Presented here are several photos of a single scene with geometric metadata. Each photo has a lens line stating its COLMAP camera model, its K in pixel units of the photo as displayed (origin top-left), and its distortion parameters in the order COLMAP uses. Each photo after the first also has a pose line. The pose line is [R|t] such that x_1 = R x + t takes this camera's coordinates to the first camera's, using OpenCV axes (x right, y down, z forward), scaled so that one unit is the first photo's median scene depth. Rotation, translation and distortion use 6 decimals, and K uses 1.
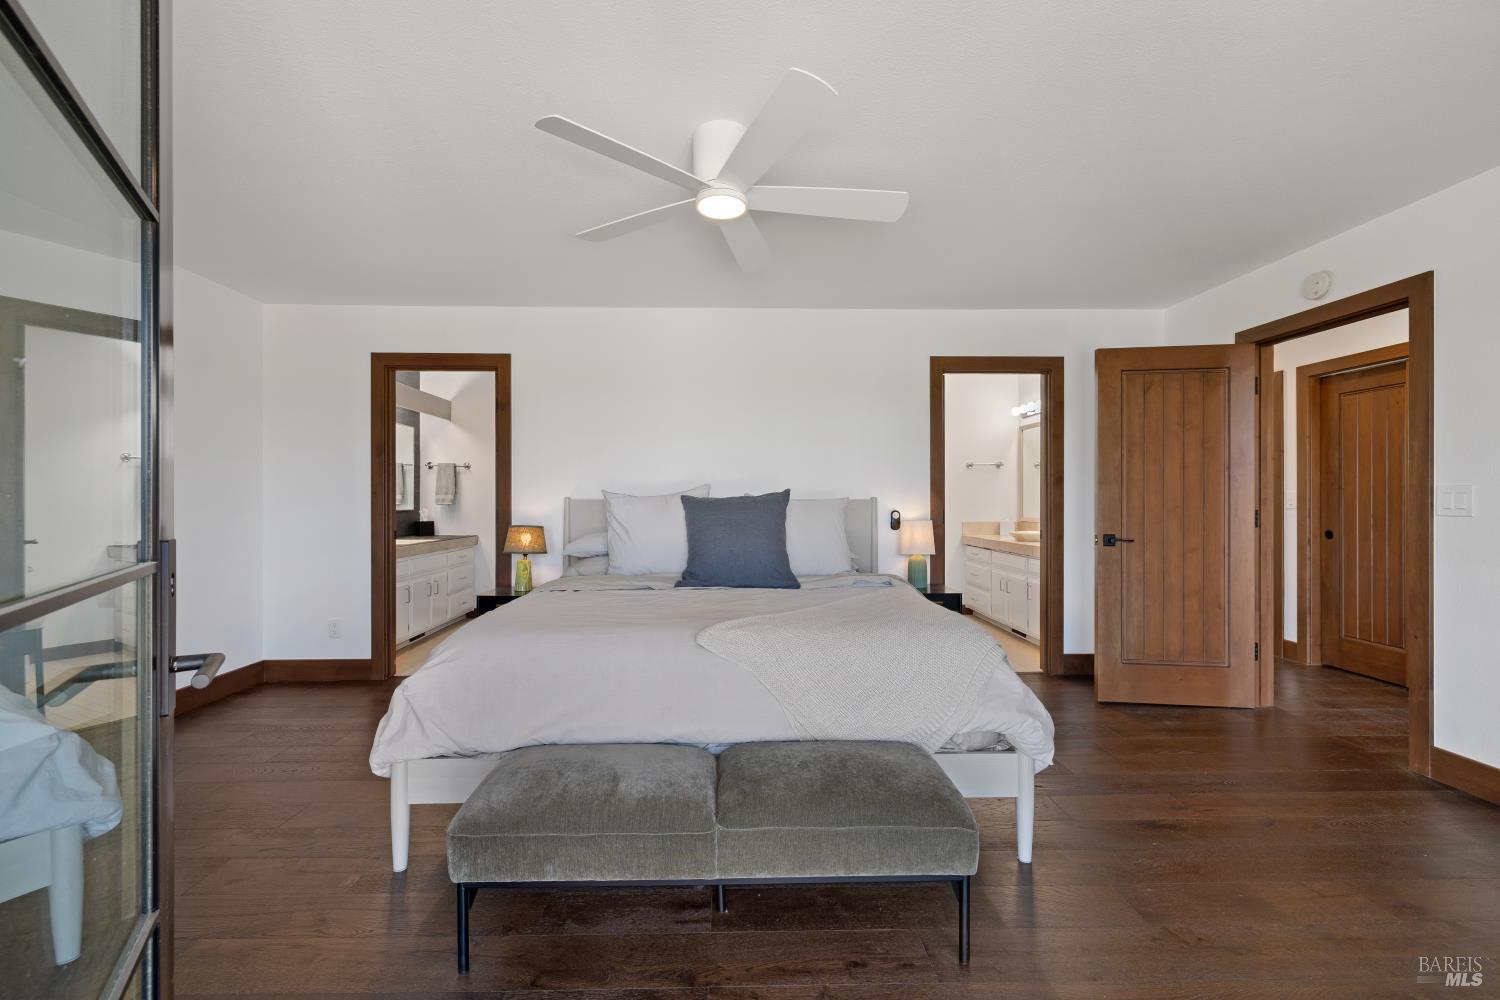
lens RADIAL K [[618.4, 0, 739.2], [0, 618.4, 492.5], [0, 0, 1]] dist [-0.000847, -0.000139]
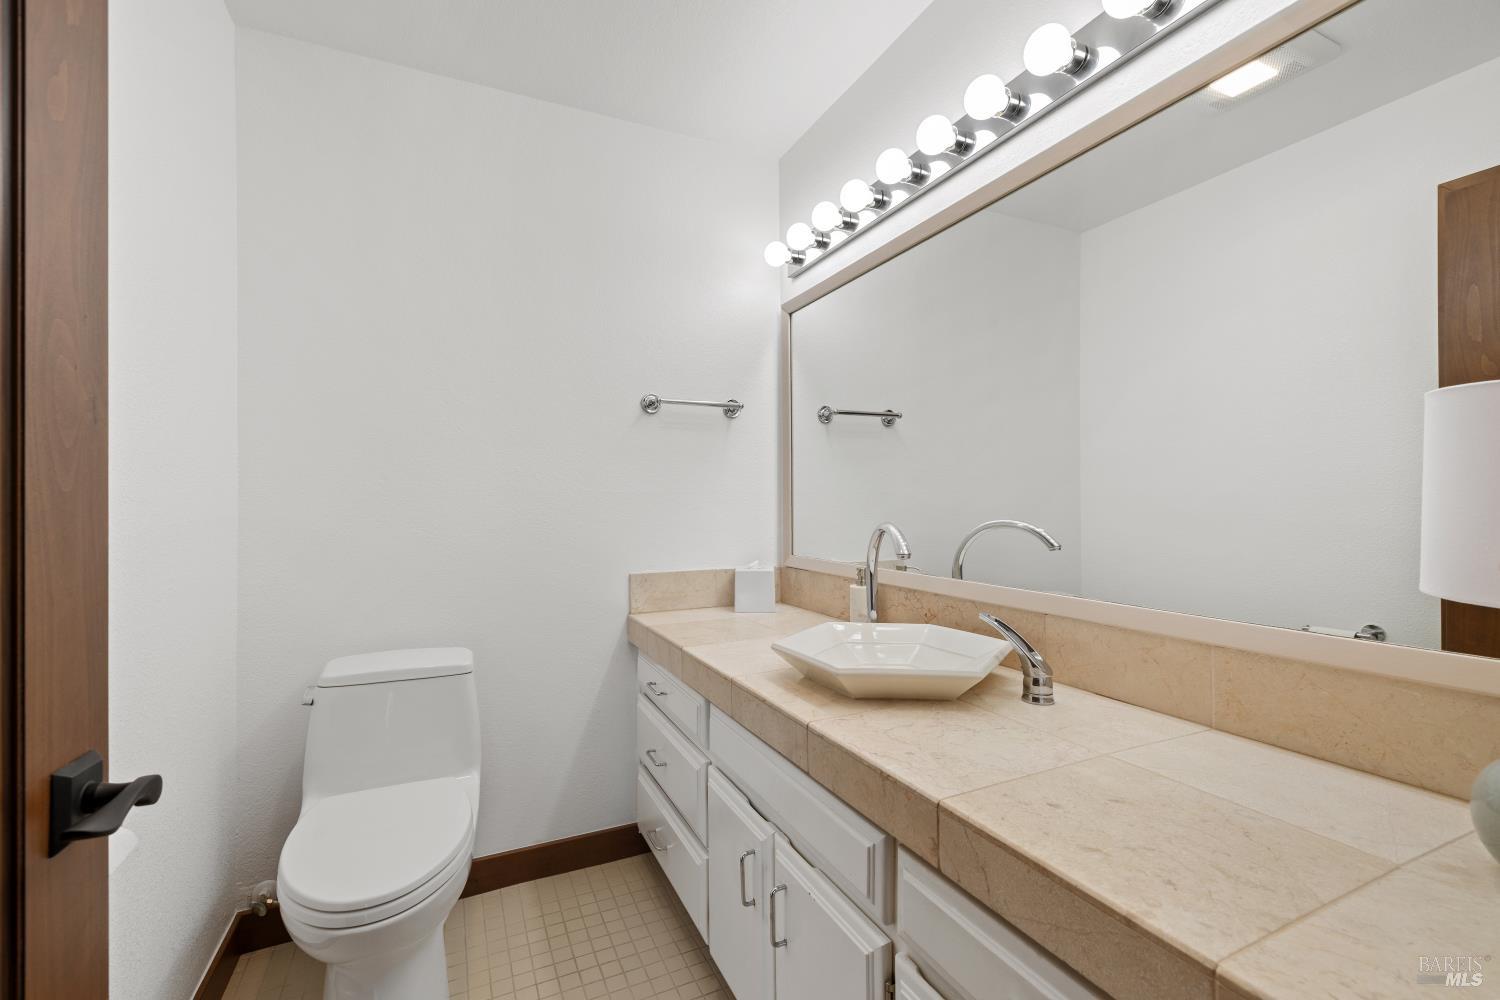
lens RADIAL K [[628.2, 0, 735.8], [0, 628.2, 491.8], [0, 0, 1]] dist [0.002040, 0.000115]
pose [[0.919874, -0.001808, 0.392210, 0.313823], [0.002730, 0.999995, -0.001792, 0.004406], [-0.392204, 0.002719, 0.919874, 0.745287]]
